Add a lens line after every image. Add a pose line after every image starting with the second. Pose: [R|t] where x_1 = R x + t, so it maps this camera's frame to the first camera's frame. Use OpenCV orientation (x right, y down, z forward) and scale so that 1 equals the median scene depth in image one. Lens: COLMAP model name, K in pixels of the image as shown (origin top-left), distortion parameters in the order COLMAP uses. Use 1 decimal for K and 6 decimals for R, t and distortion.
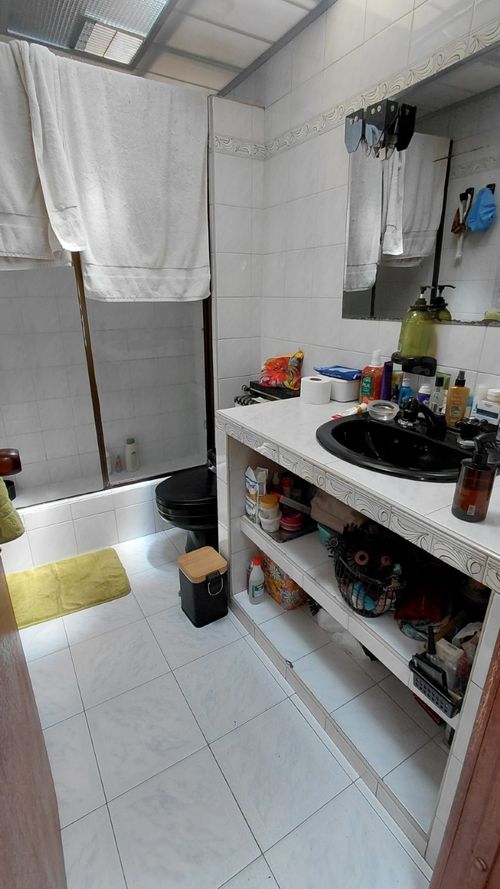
lens RADIAL K [[411.5, 0, 243.6], [0, 411.5, 443.8], [0, 0, 1]] dist [-0.001927, 0.000112]
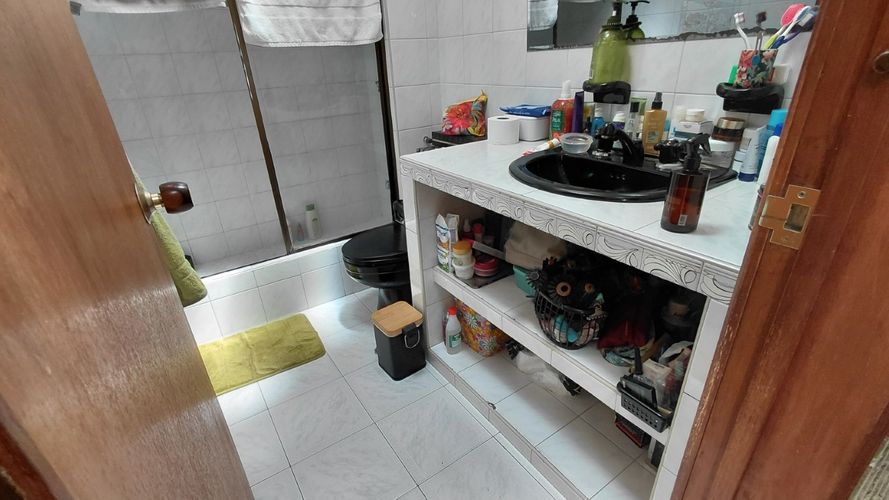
lens RADIAL K [[411.2, 0, 444.2], [0, 411.2, 258.0], [0, 0, 1]] dist [-0.001898, 0.001861]
pose [[0.996919, -0.066412, 0.041741, -0.020854], [0.061802, 0.992716, 0.103420, 0.058645], [-0.048306, -0.100521, 0.993762, 0.037506]]
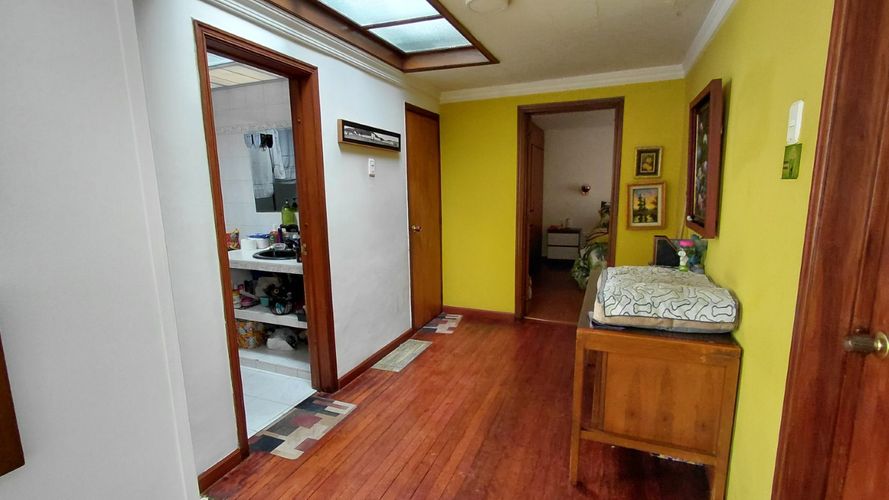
lens RADIAL K [[411.2, 0, 444.2], [0, 411.2, 258.0], [0, 0, 1]] dist [-0.001898, 0.001861]
pose [[0.800883, -0.114163, 0.587838, -0.295661], [0.220510, 0.968903, -0.112260, 0.430081], [-0.556742, 0.219531, 0.801152, -1.356864]]
